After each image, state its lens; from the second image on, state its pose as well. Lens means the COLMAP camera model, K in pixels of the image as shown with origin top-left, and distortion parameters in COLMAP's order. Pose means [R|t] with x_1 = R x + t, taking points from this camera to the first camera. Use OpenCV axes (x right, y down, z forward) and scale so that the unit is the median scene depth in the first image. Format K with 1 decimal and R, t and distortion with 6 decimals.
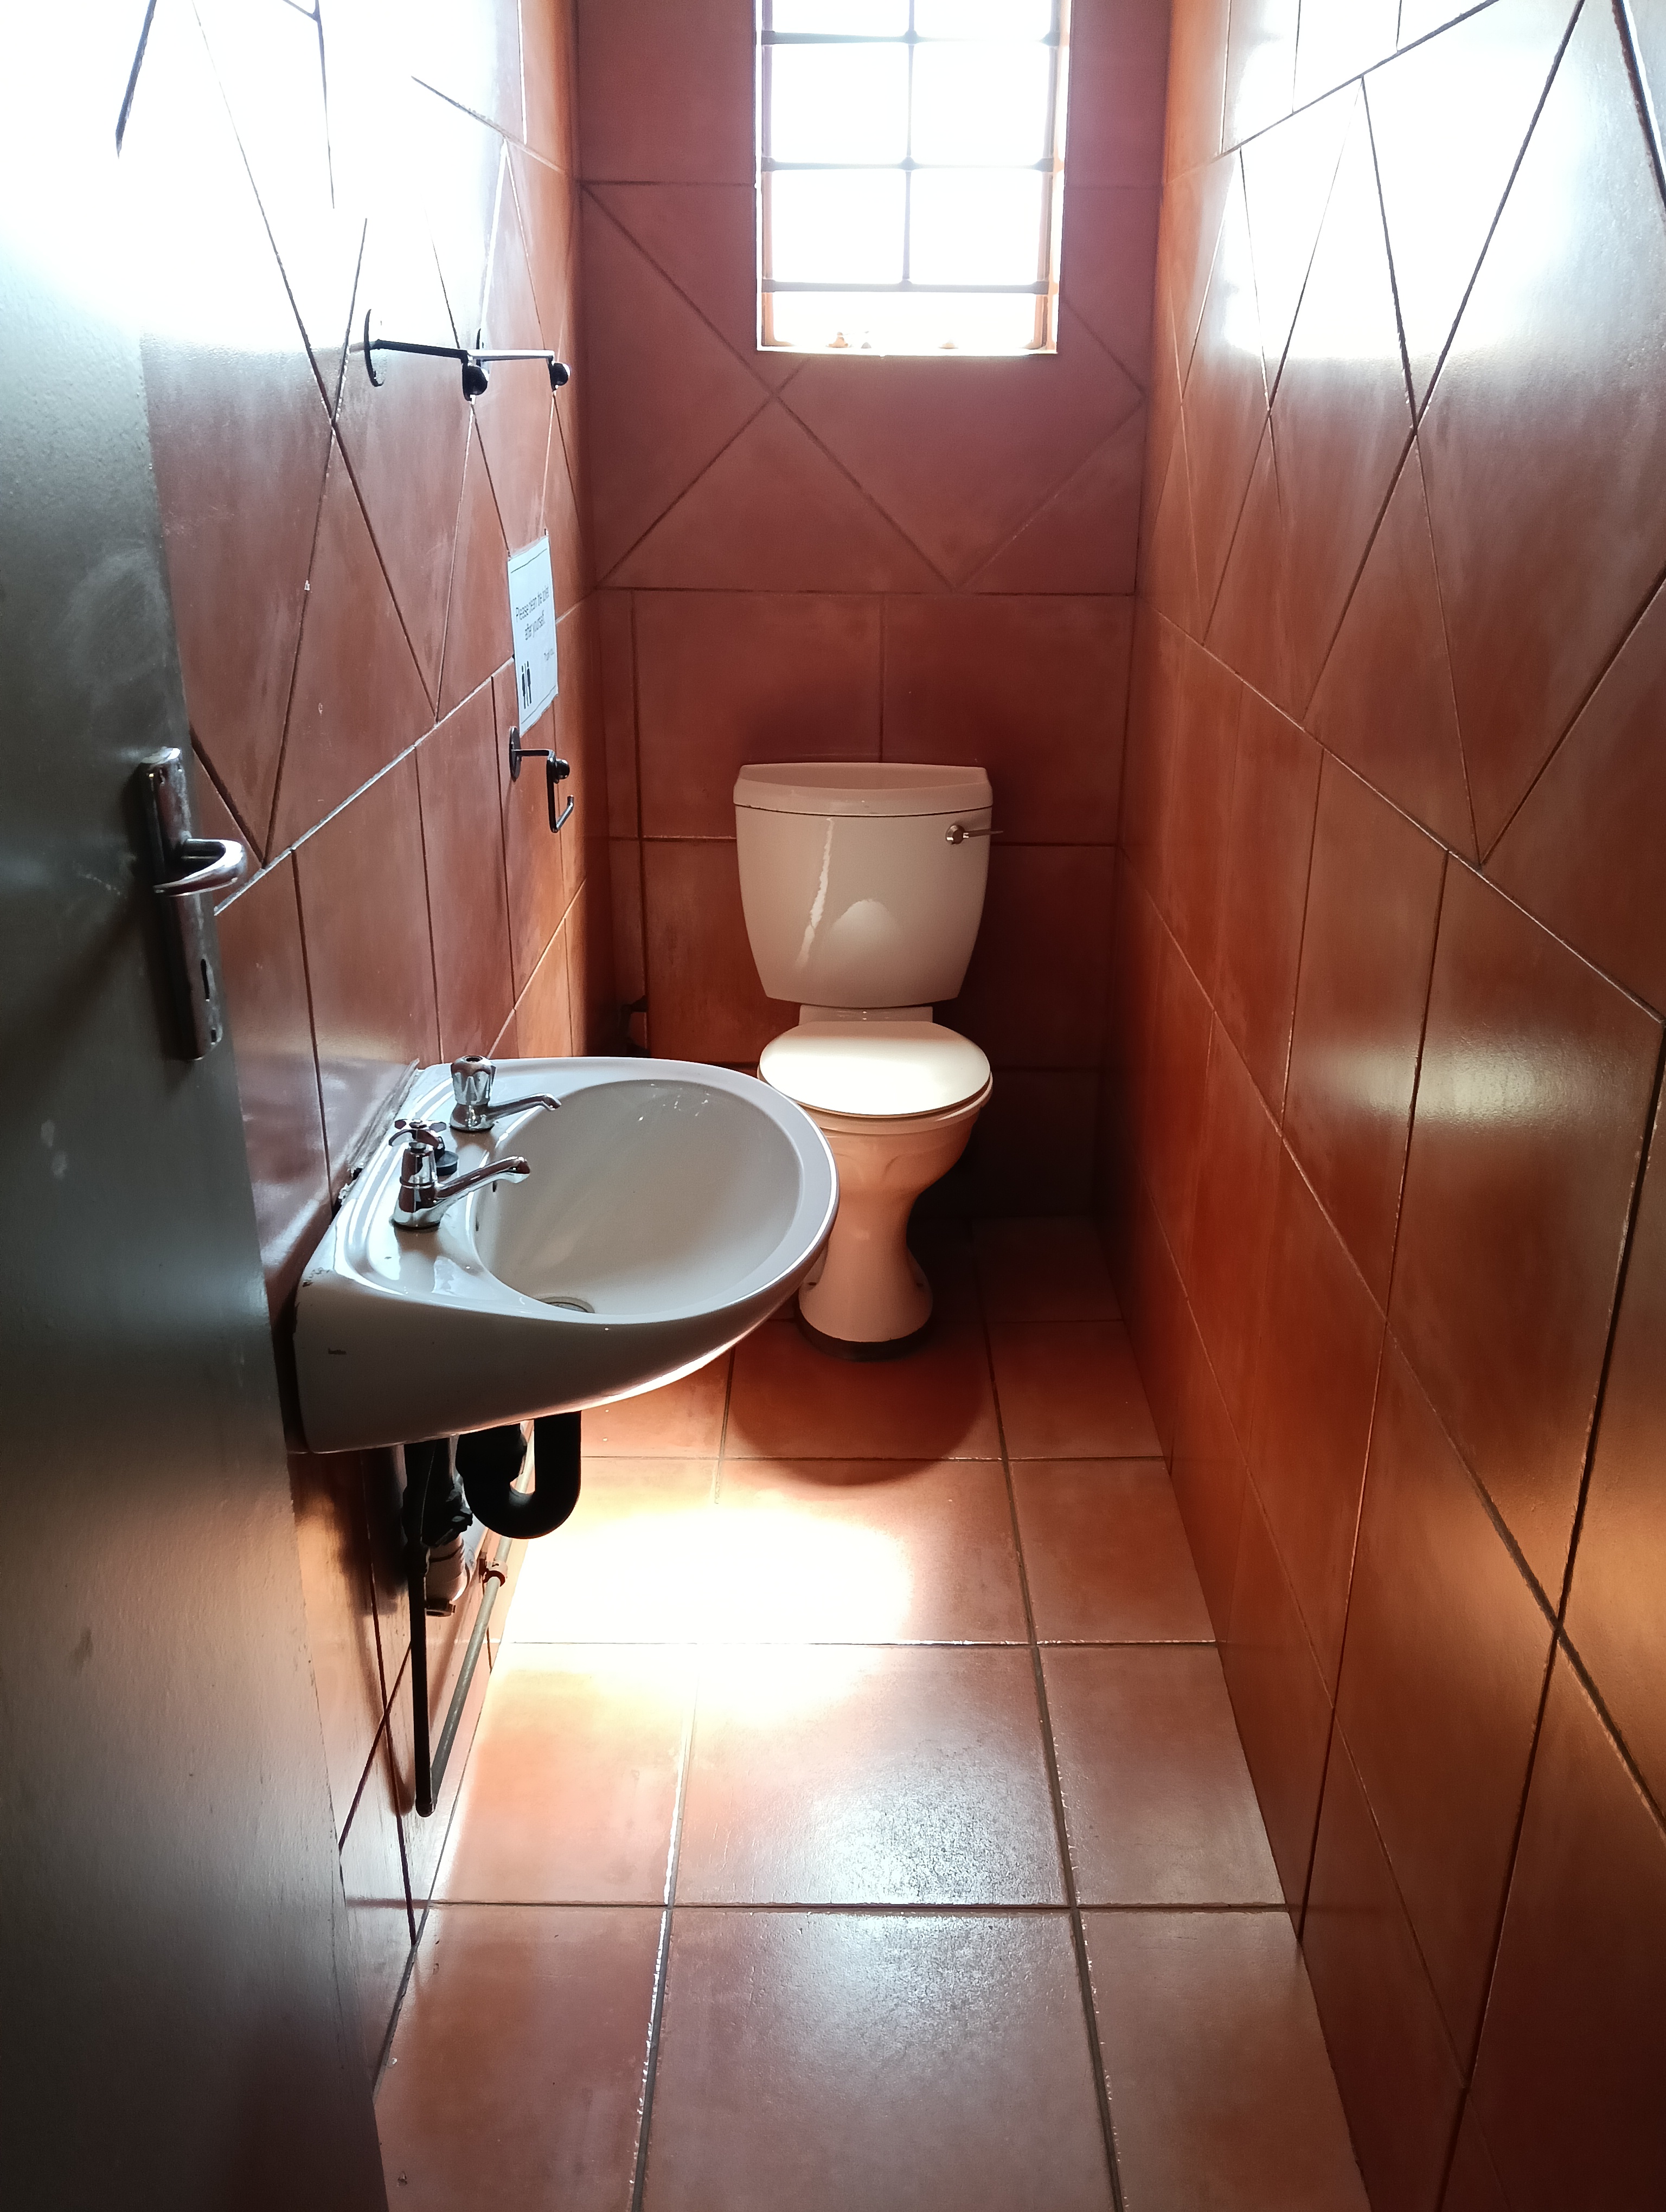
lens RADIAL K [[1846.5, 0, 833.2], [0, 1846.5, 1103.6], [0, 0, 1]] dist [0.071743, -0.116131]
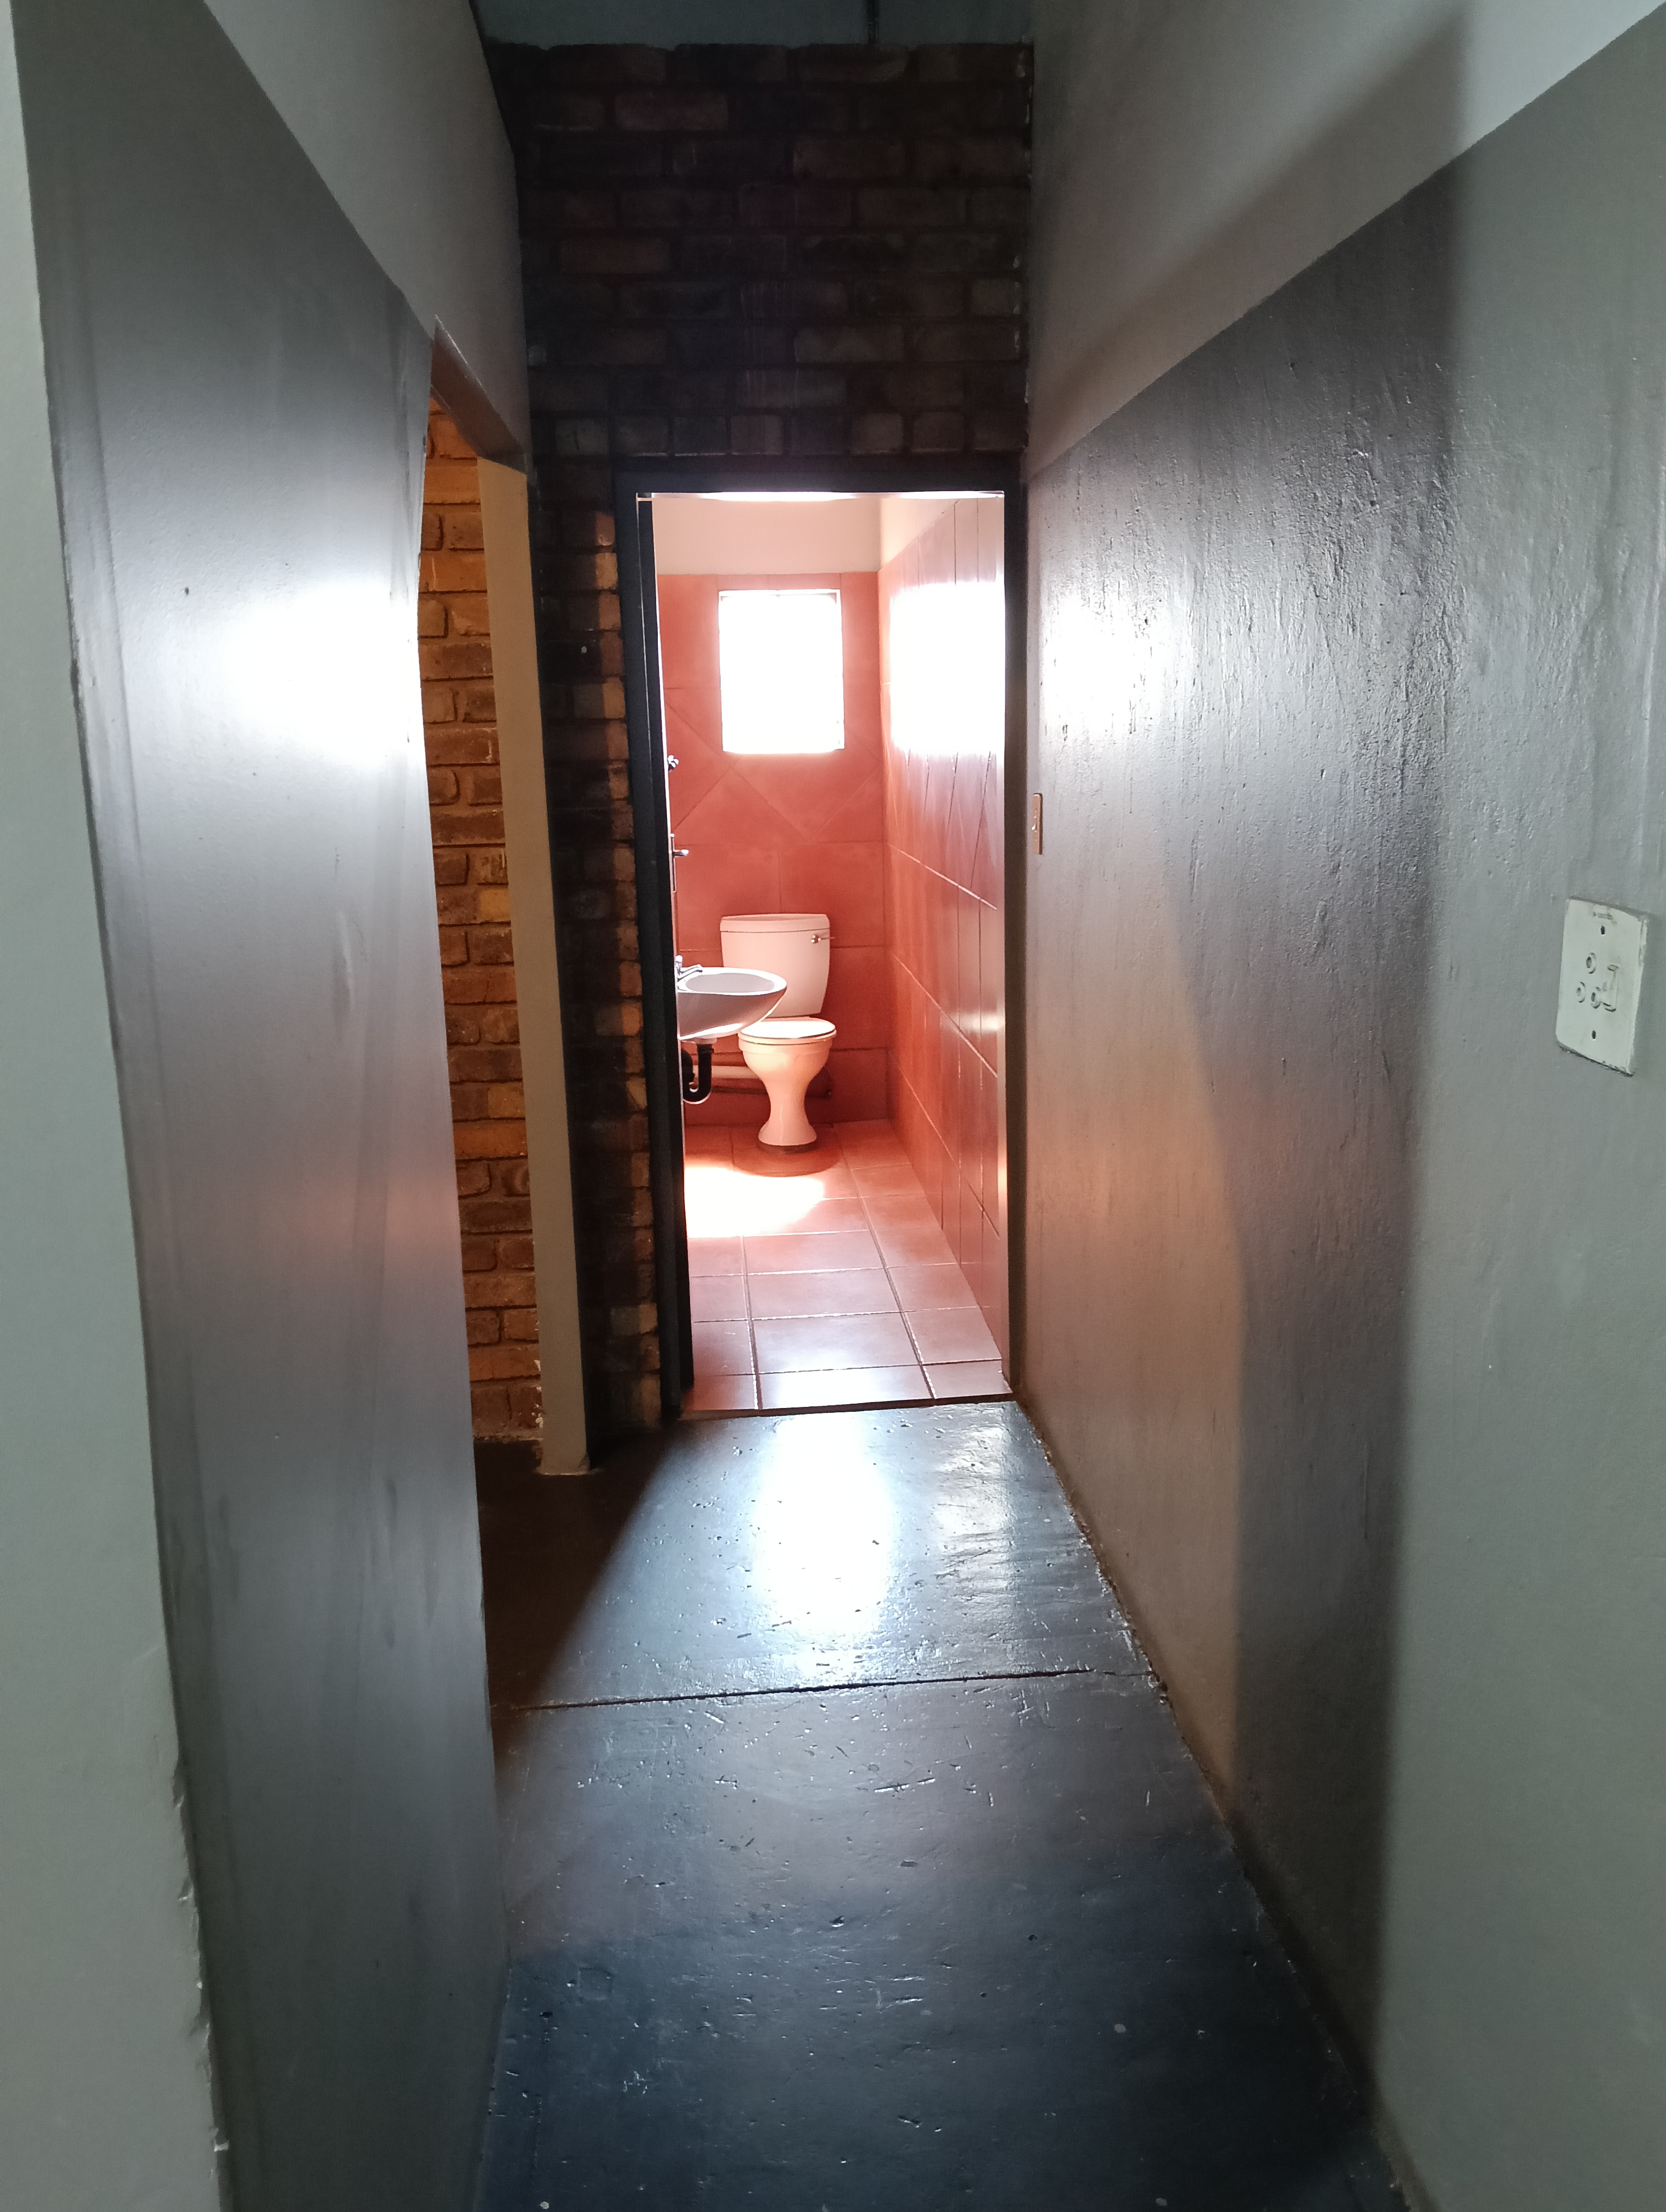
lens RADIAL K [[1846.5, 0, 831.4], [0, 1846.5, 1116.4], [0, 0, 1]] dist [0.071743, -0.116131]
pose [[0.995115, -0.050387, 0.084890, -0.126746], [0.063642, 0.984820, -0.161493, 0.465760], [-0.075464, 0.166107, 0.983216, -1.308110]]
